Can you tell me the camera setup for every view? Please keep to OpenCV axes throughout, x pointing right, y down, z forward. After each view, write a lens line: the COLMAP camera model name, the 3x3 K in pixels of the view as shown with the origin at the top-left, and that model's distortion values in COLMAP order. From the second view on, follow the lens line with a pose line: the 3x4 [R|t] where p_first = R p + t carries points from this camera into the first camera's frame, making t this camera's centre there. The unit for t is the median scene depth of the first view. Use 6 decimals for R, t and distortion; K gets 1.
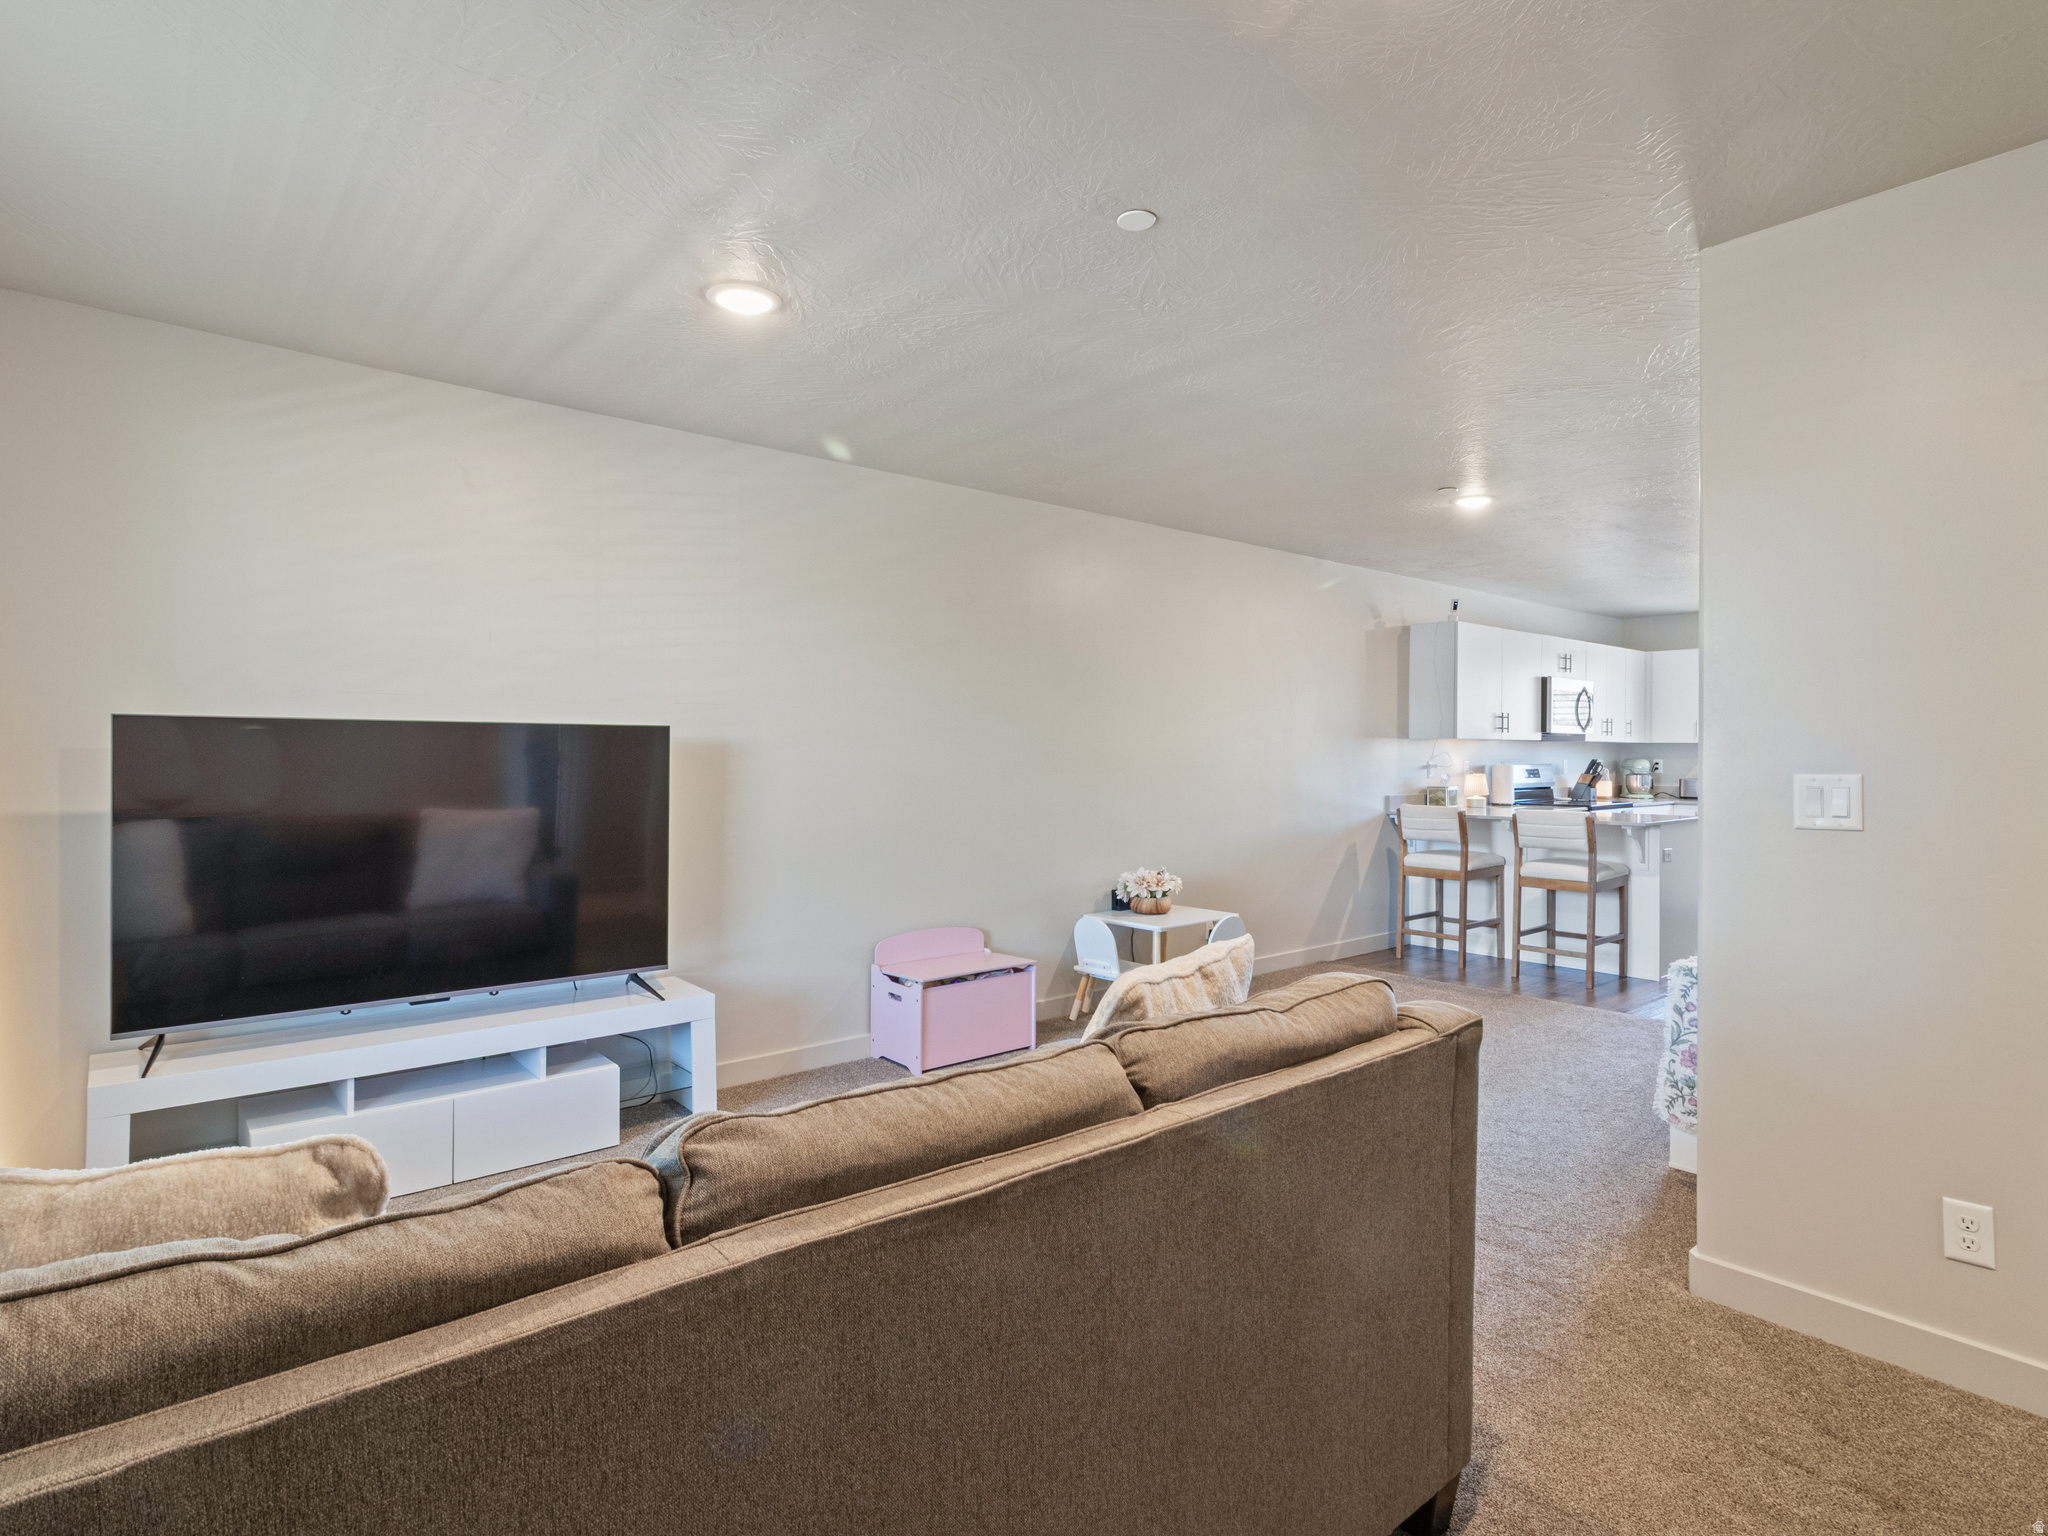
lens RADIAL K [[1068.3, 0, 1016.3], [0, 1068.3, 754.6], [0, 0, 1]] dist [-0.002368, 0.000054]
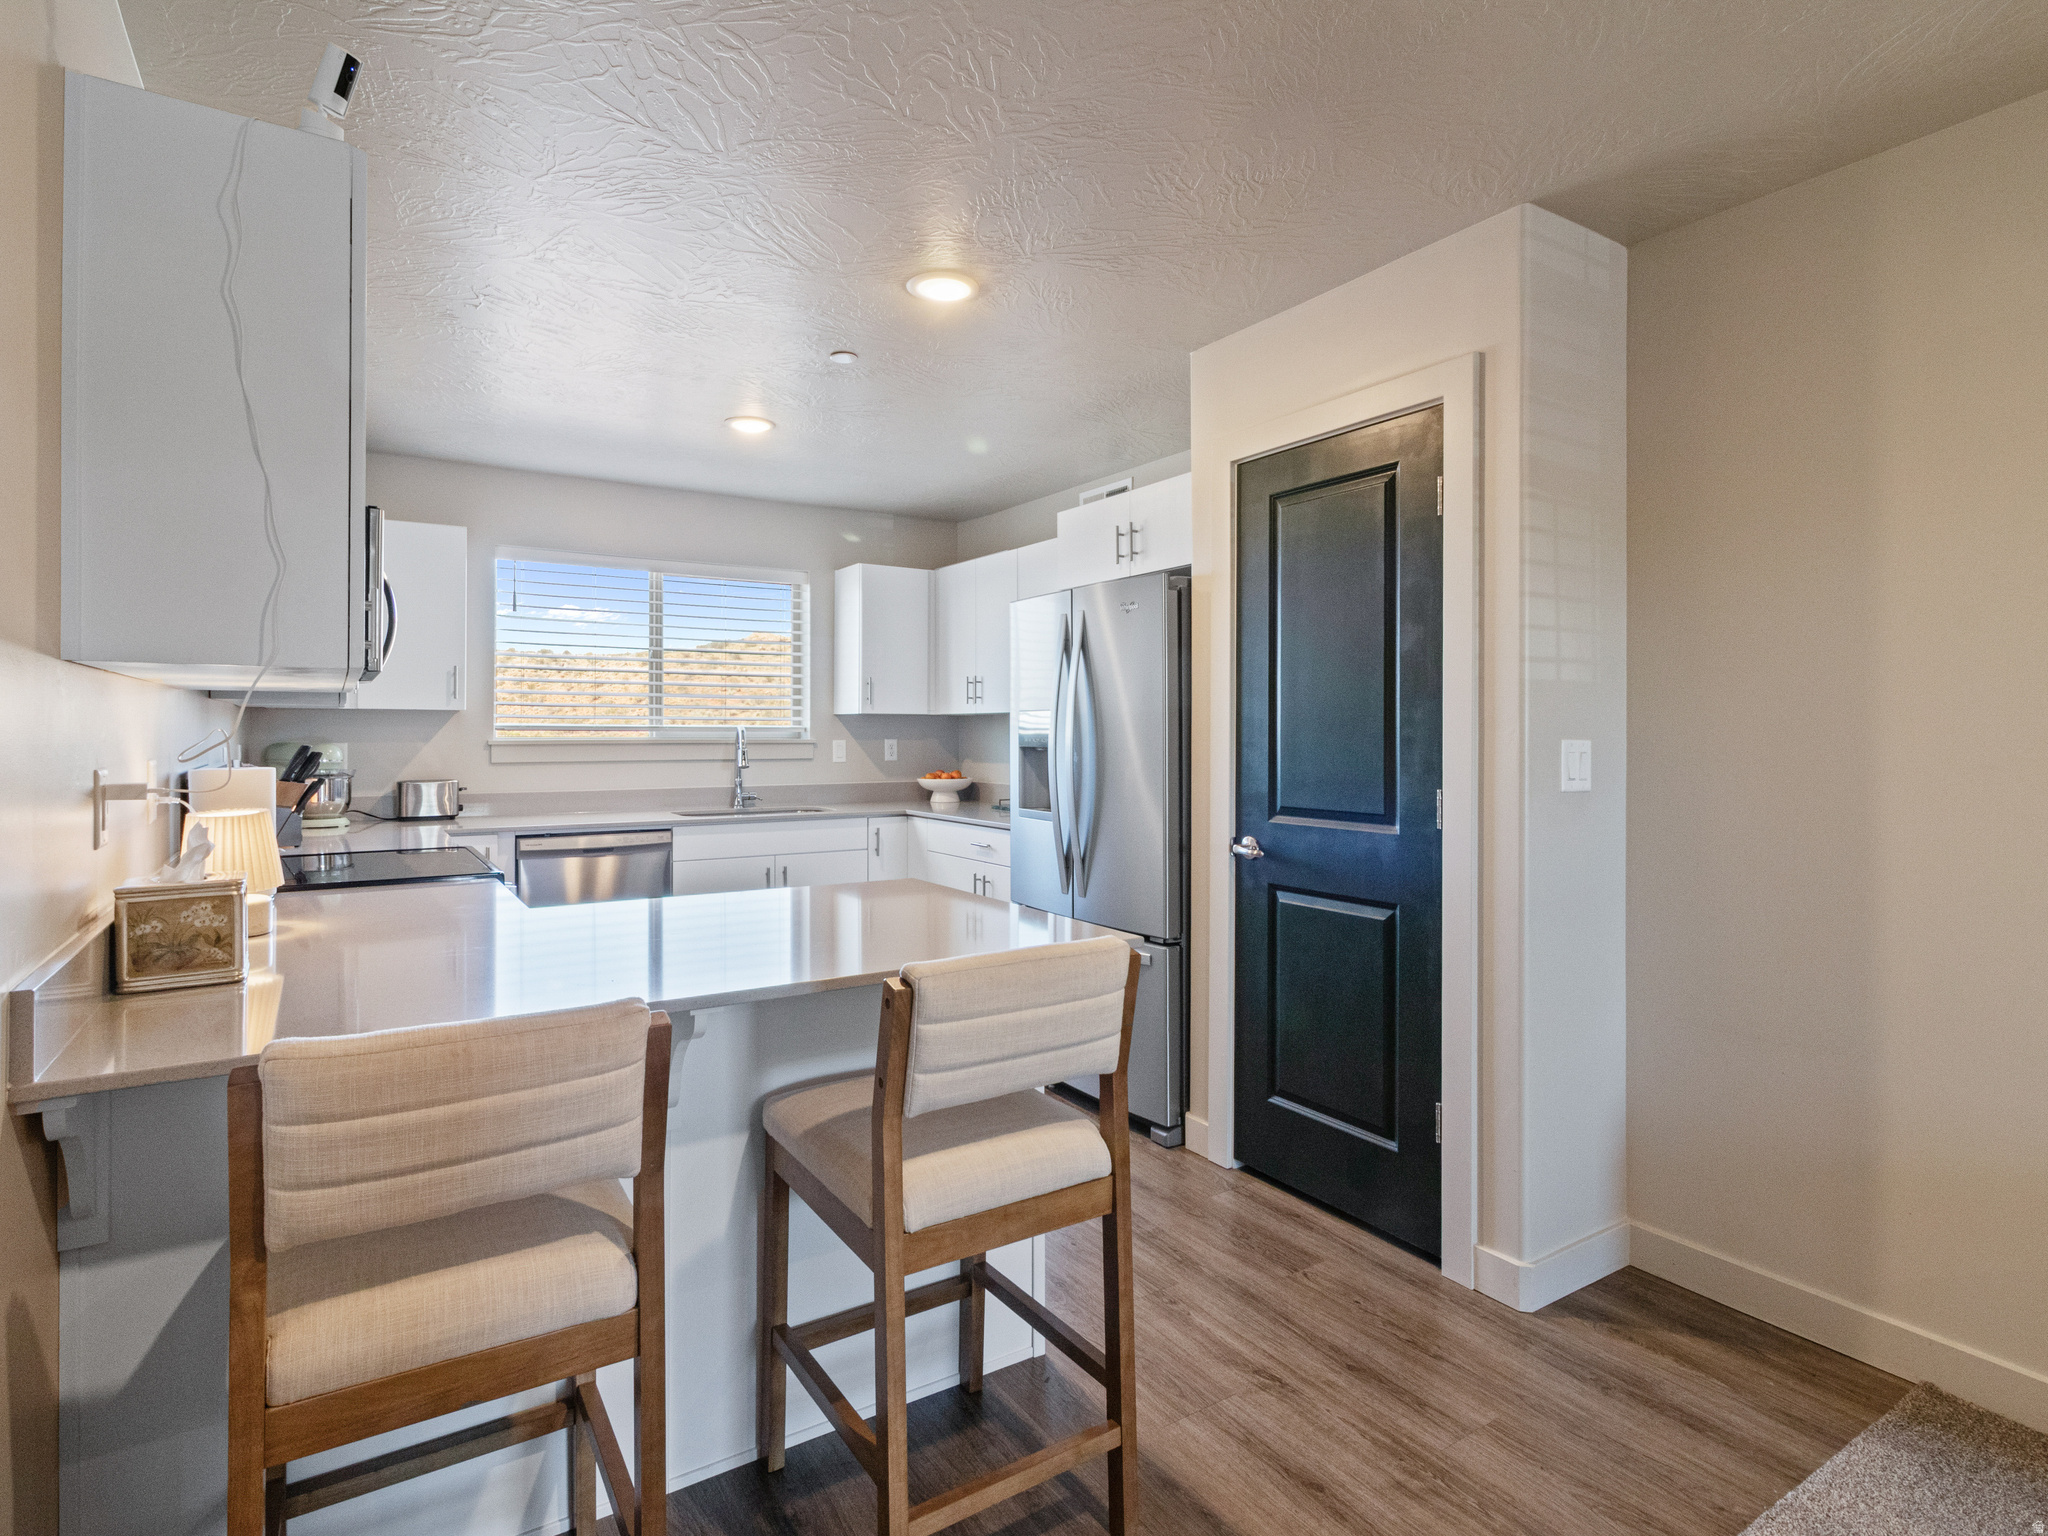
lens RADIAL K [[1070.8, 0, 1028.9], [0, 1070.8, 732.0], [0, 0, 1]] dist [0.003760, 0.001572]
pose [[0.124674, -0.002860, 0.992194, 0.203654], [0.001379, 0.999995, 0.002710, -0.002036], [-0.992197, 0.001030, 0.124677, 0.827019]]
